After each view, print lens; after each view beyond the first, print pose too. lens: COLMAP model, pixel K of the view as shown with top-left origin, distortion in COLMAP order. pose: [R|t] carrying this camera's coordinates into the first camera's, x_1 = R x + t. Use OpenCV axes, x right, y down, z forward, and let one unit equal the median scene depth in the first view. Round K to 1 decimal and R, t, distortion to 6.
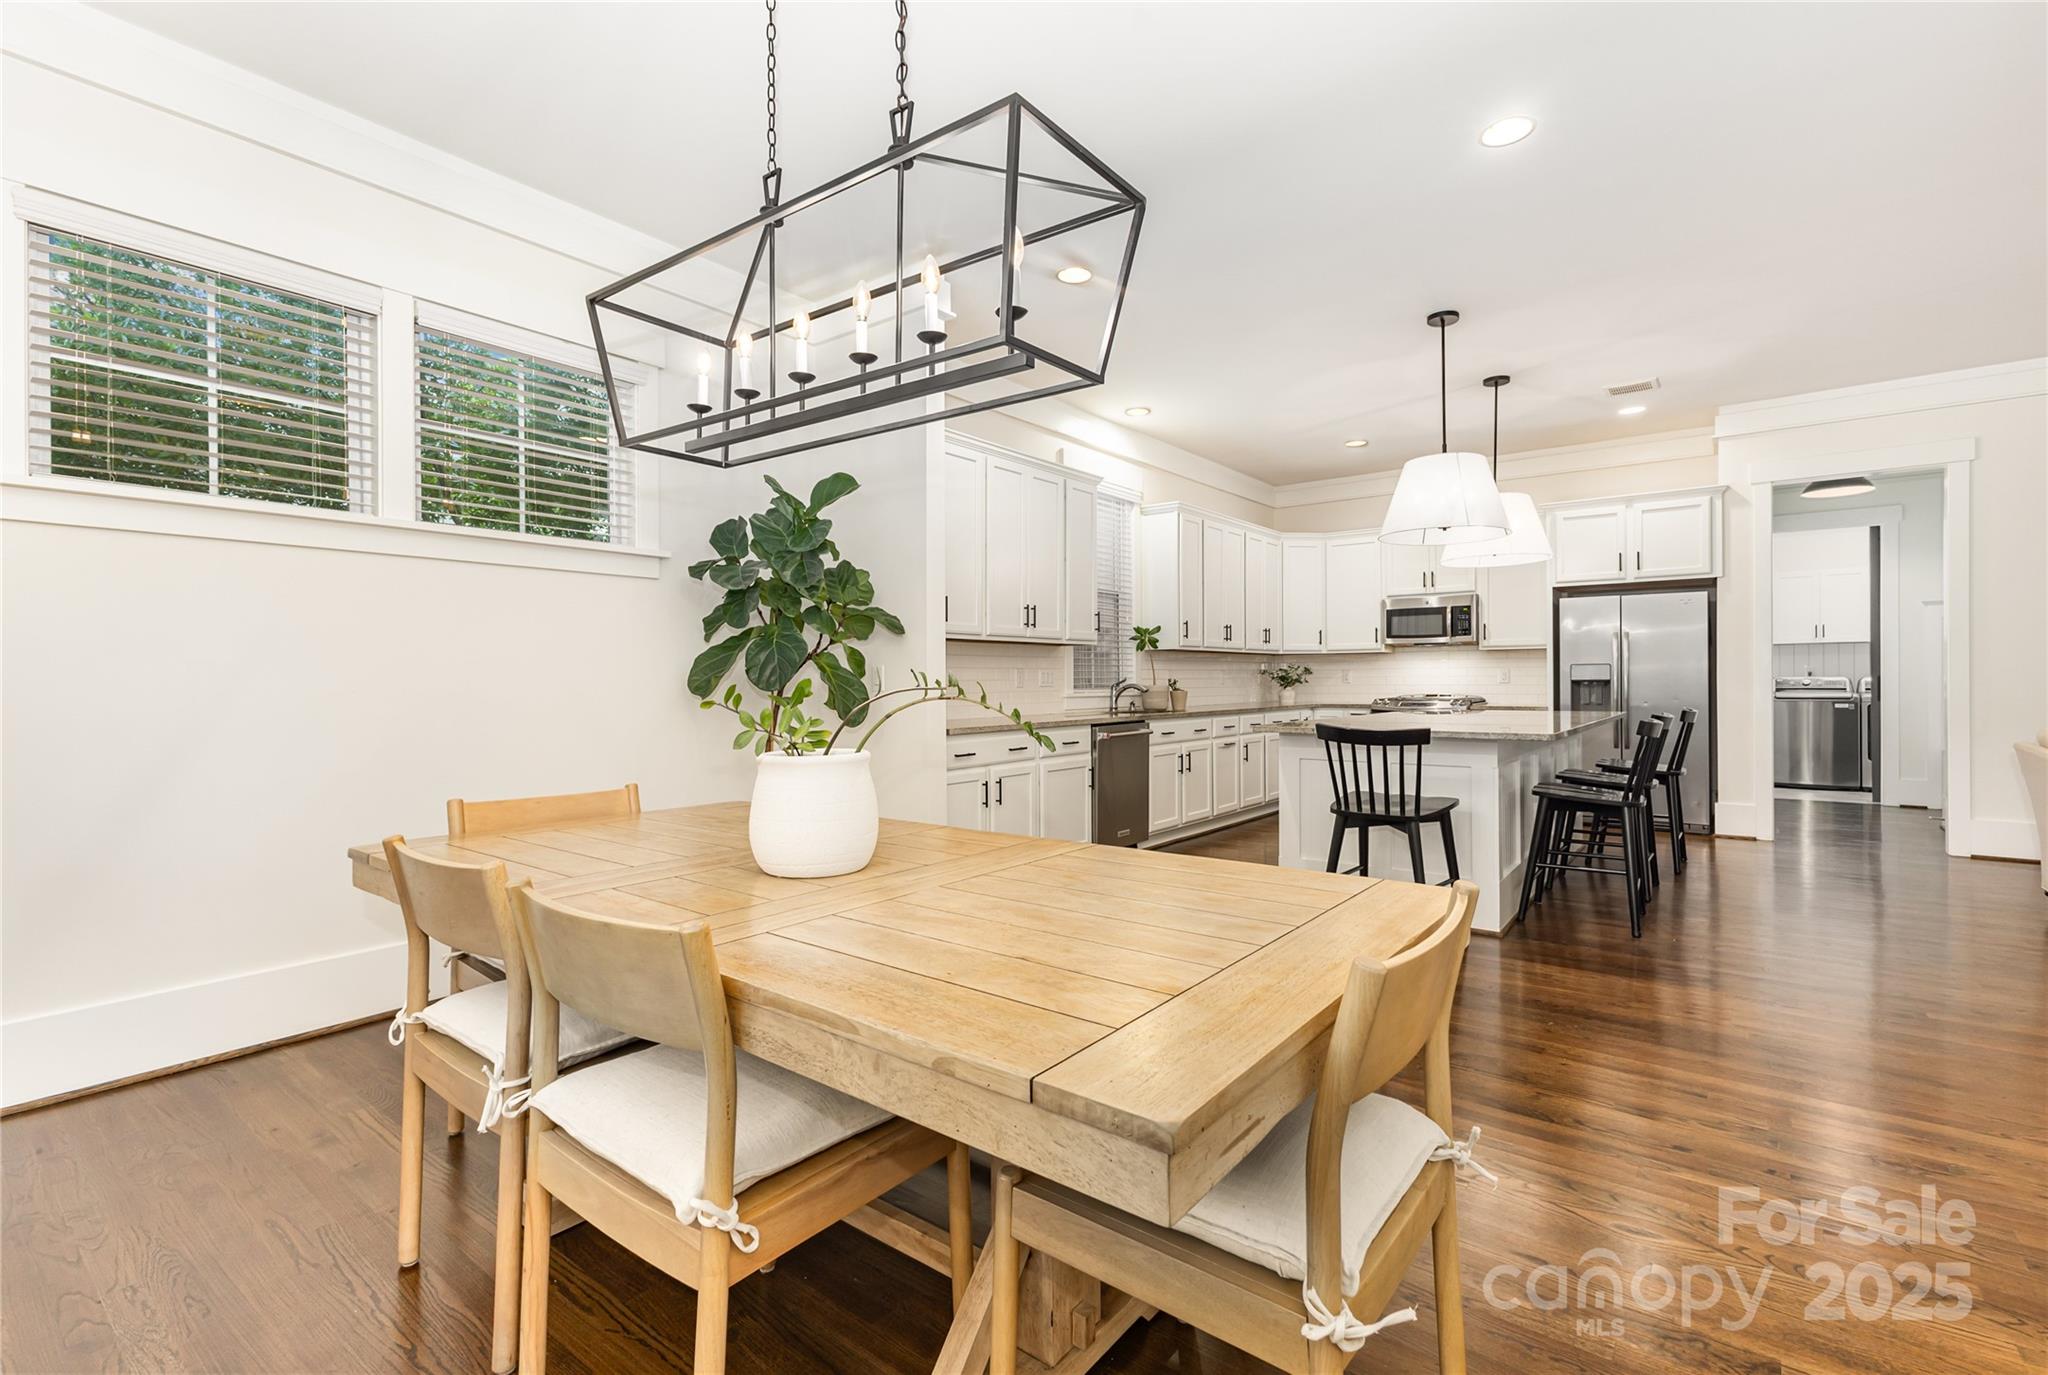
lens RADIAL K [[904.8, 0, 1020.8], [0, 904.8, 683.7], [0, 0, 1]] dist [0.002267, -0.000780]
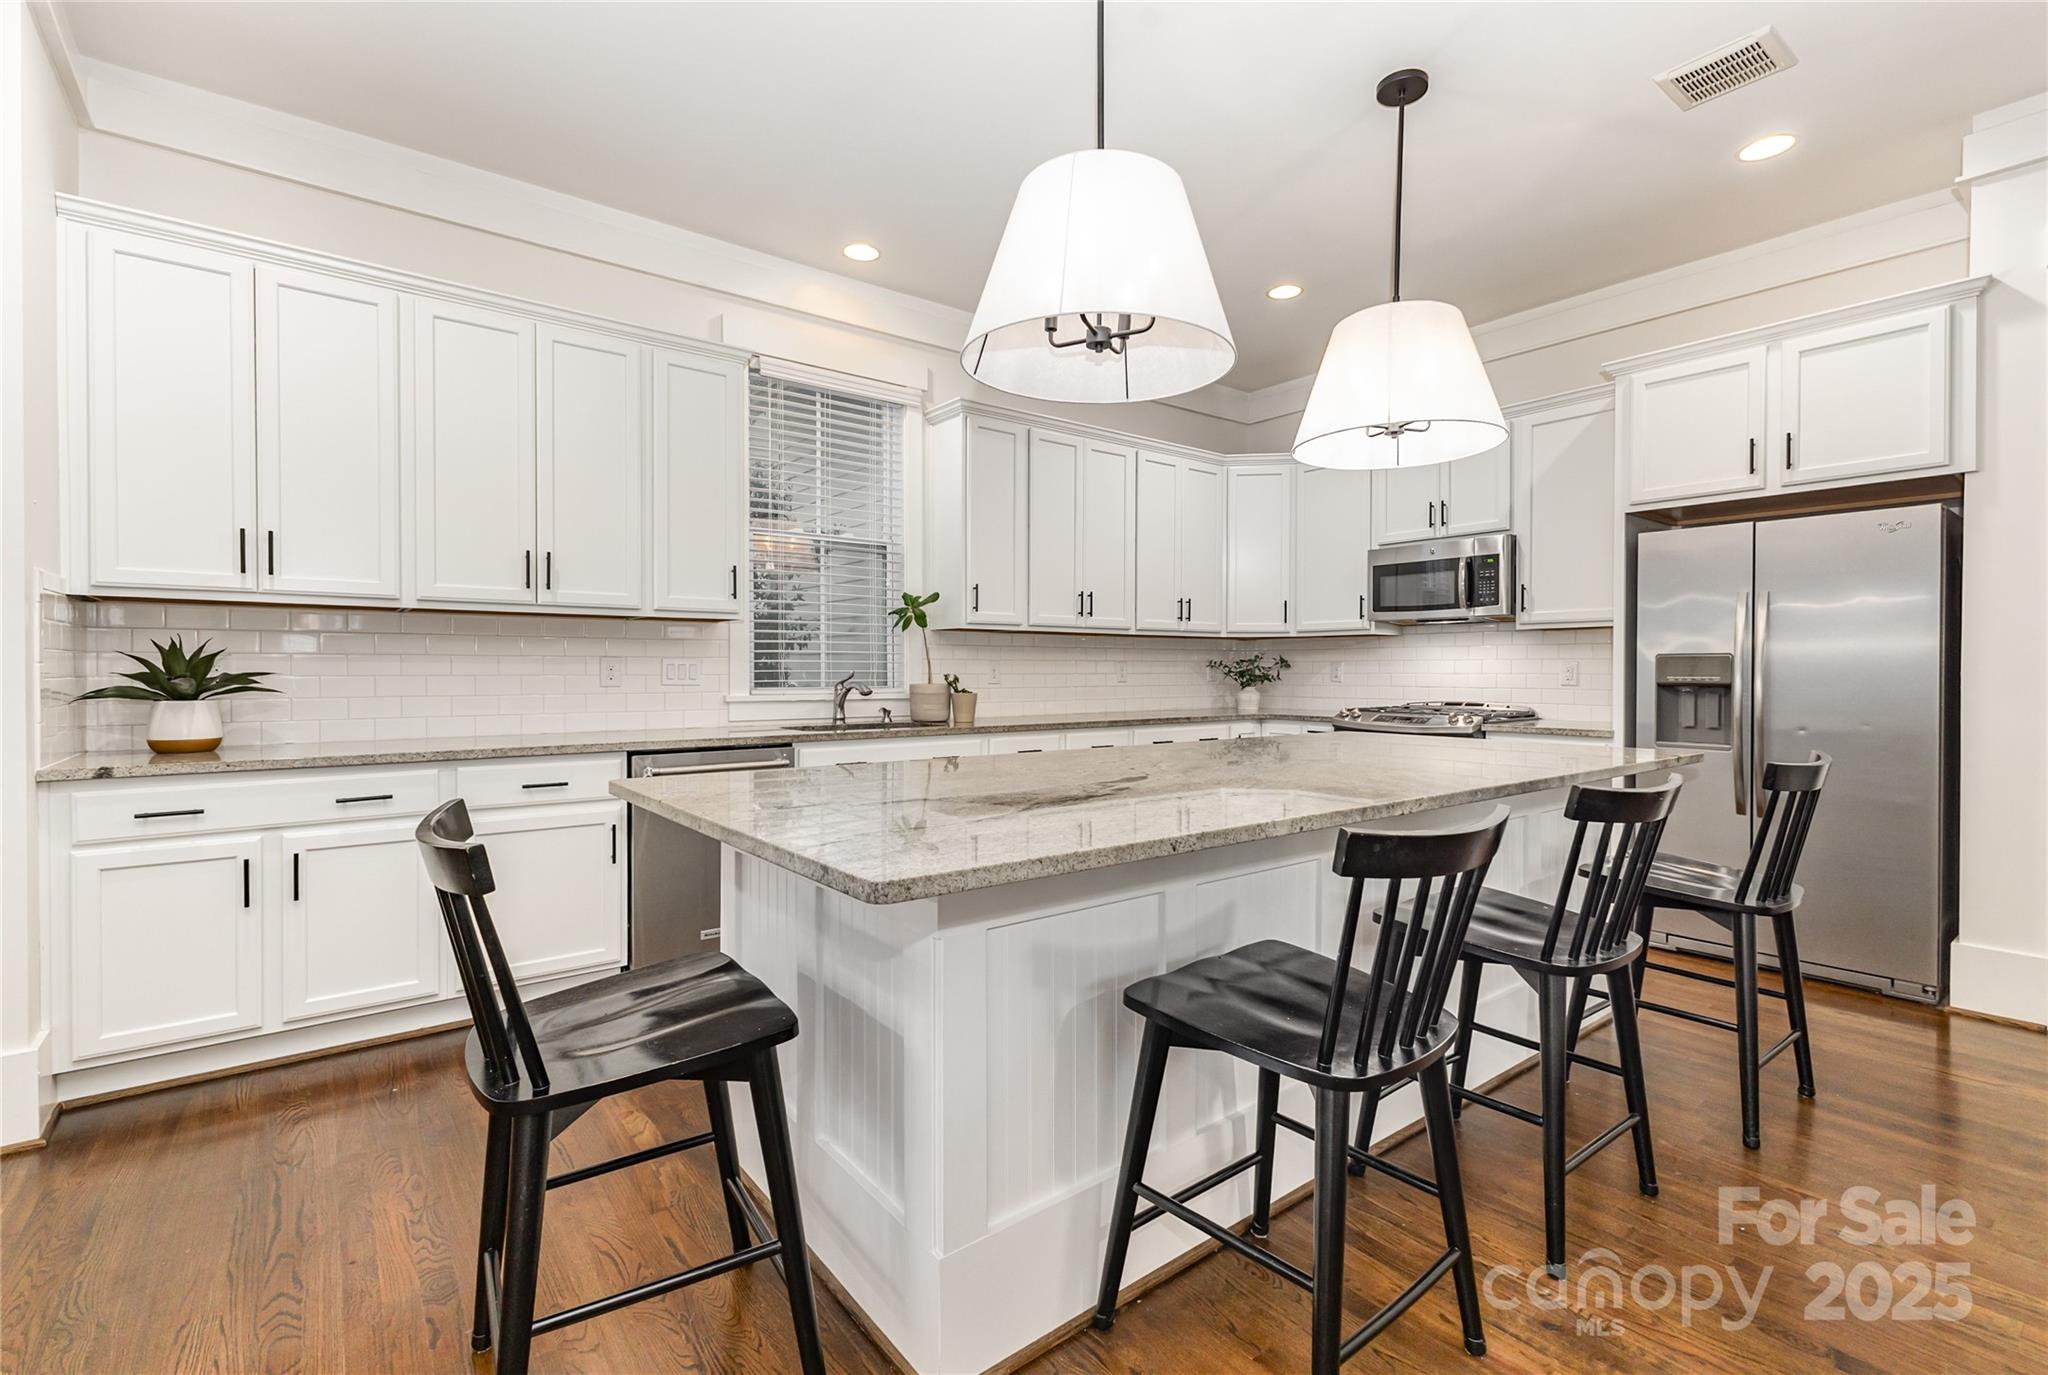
lens RADIAL K [[904.8, 0, 1041.2], [0, 904.8, 678.6], [0, 0, 1]] dist [0.002267, -0.000780]
pose [[0.973978, 0.010024, -0.226423, 0.367343], [-0.008933, 0.999943, 0.005841, -0.006202], [0.226468, -0.003666, 0.974012, 0.384670]]
